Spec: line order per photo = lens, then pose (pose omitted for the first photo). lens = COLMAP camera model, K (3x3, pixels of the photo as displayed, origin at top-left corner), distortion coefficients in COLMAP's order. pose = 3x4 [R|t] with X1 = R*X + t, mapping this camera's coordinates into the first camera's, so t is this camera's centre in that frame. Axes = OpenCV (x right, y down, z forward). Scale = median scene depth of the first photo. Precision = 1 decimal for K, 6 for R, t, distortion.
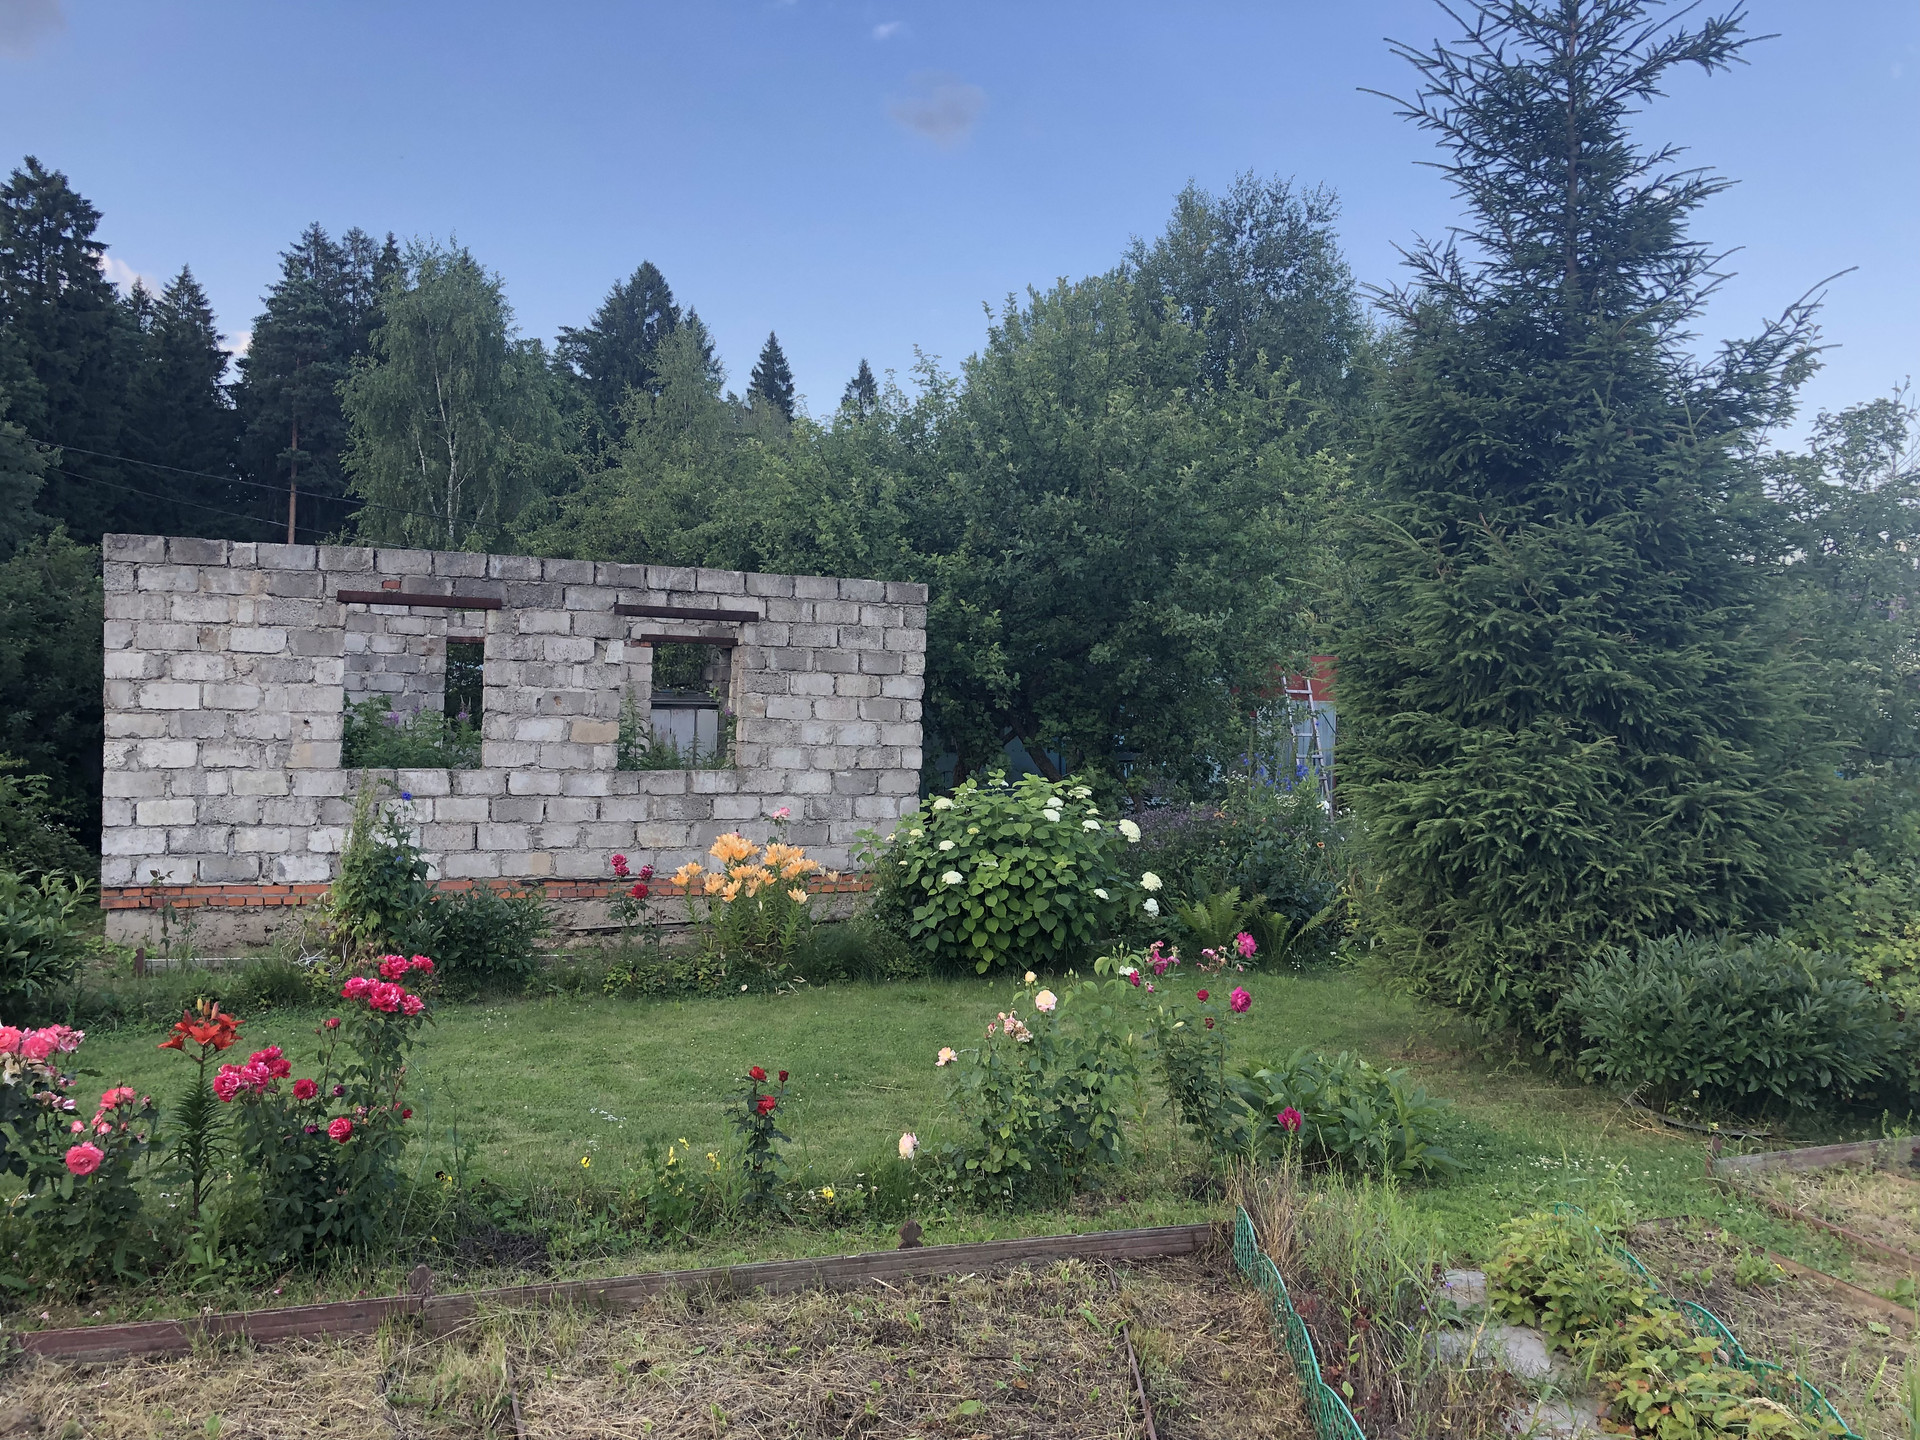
lens RADIAL K [[1561.7, 0, 960.0], [0, 1561.7, 720.0], [0, 0, 1]] dist [0.000442, -0.001147]
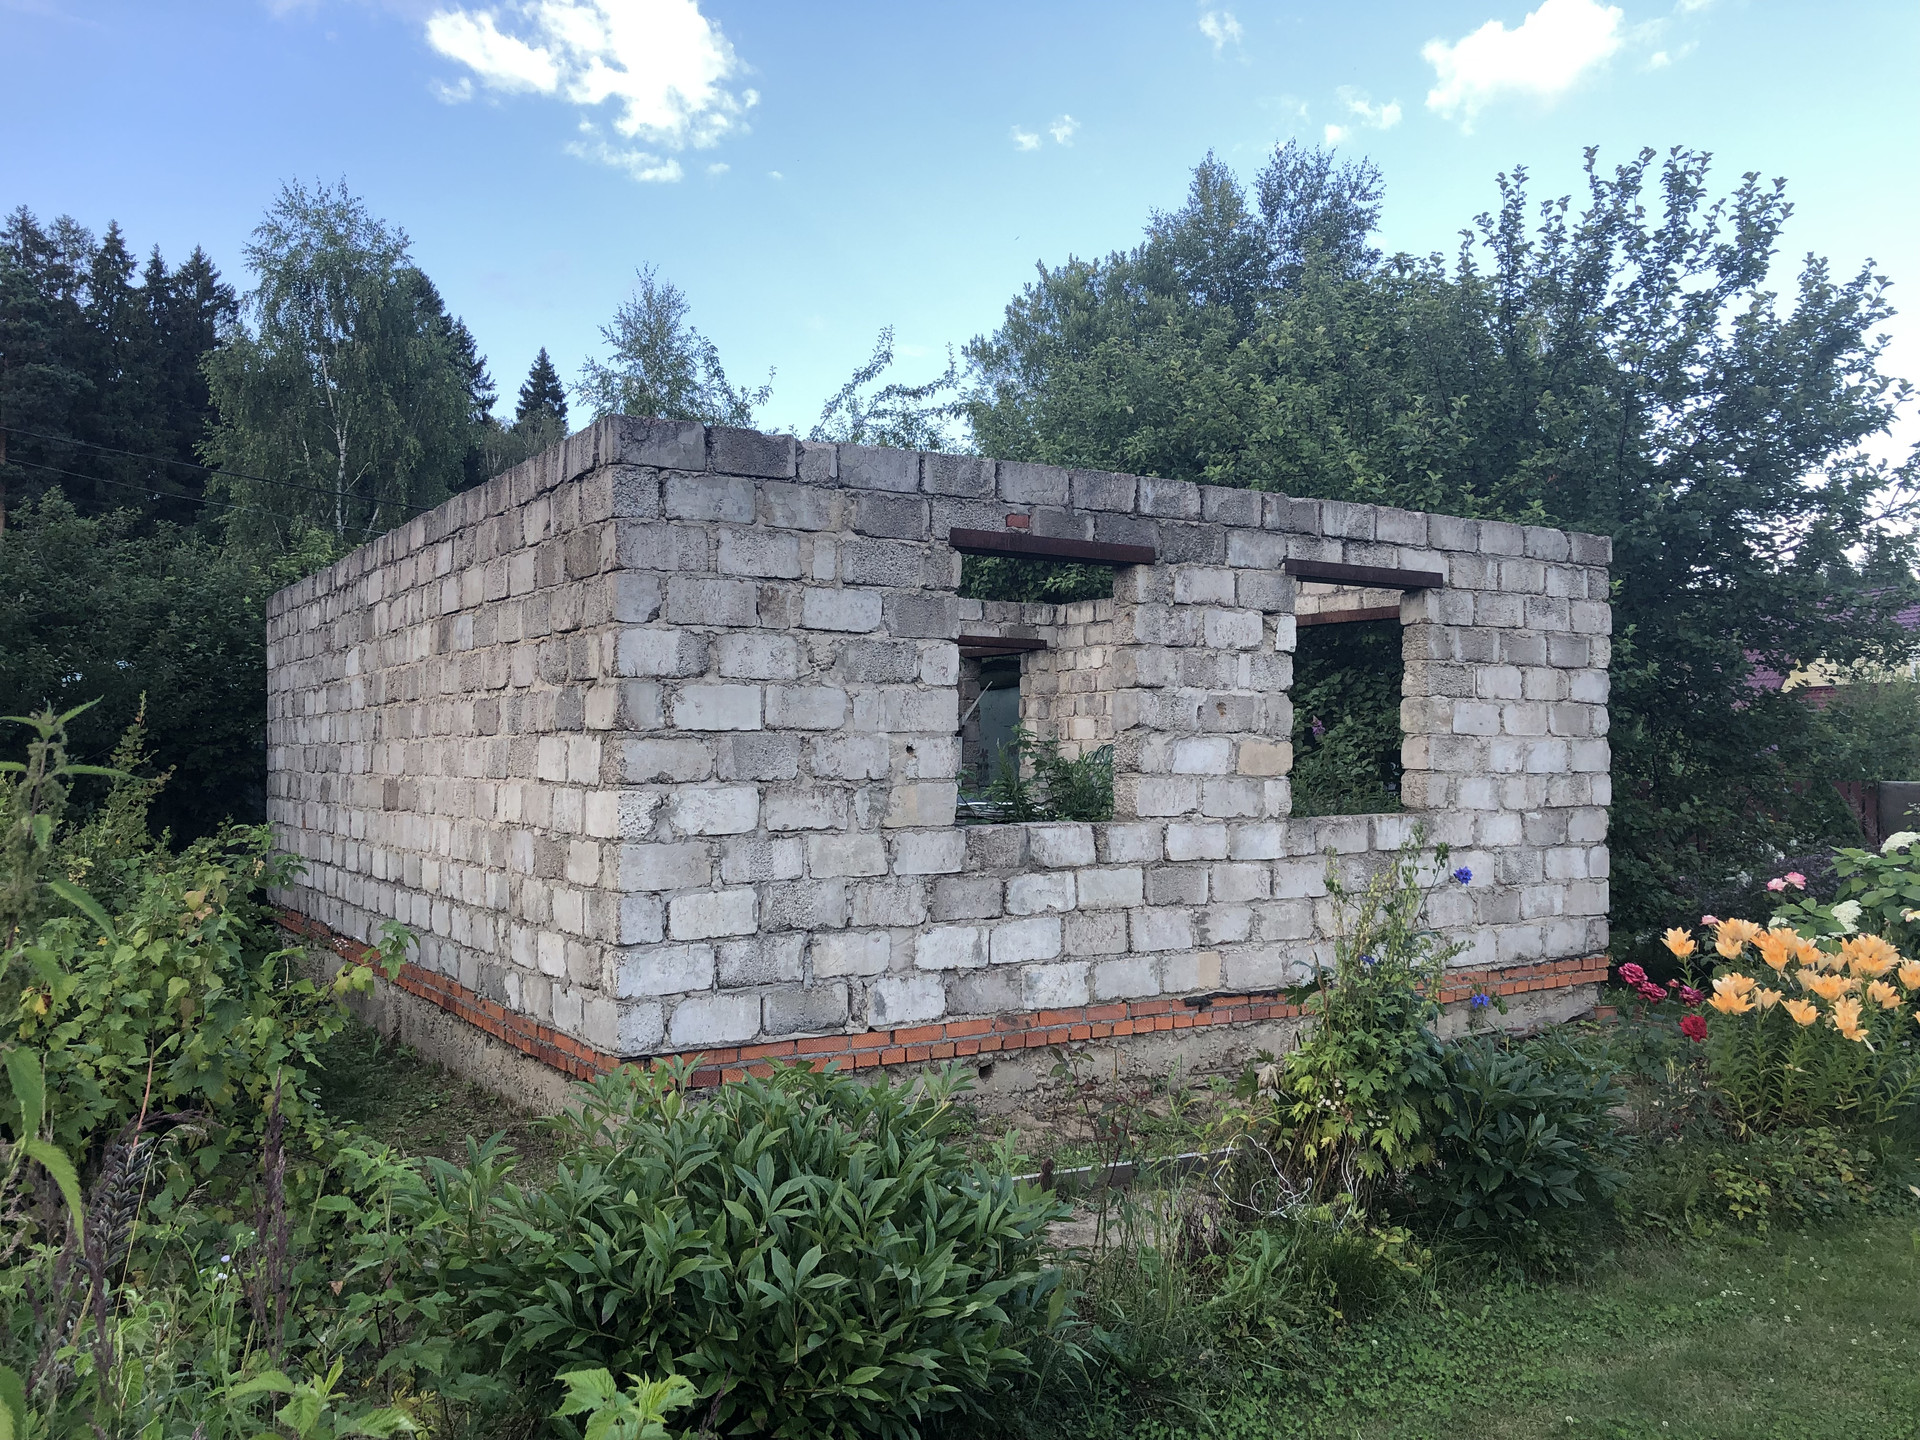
lens RADIAL K [[1528.7, 0, 942.5], [0, 1528.7, 715.4], [0, 0, 1]] dist [0.196120, -0.236377]
pose [[0.988879, -0.014805, 0.147986, -0.469892], [0.017839, 0.999657, -0.019196, -0.000184], [-0.147651, 0.021623, 0.988803, 0.406432]]
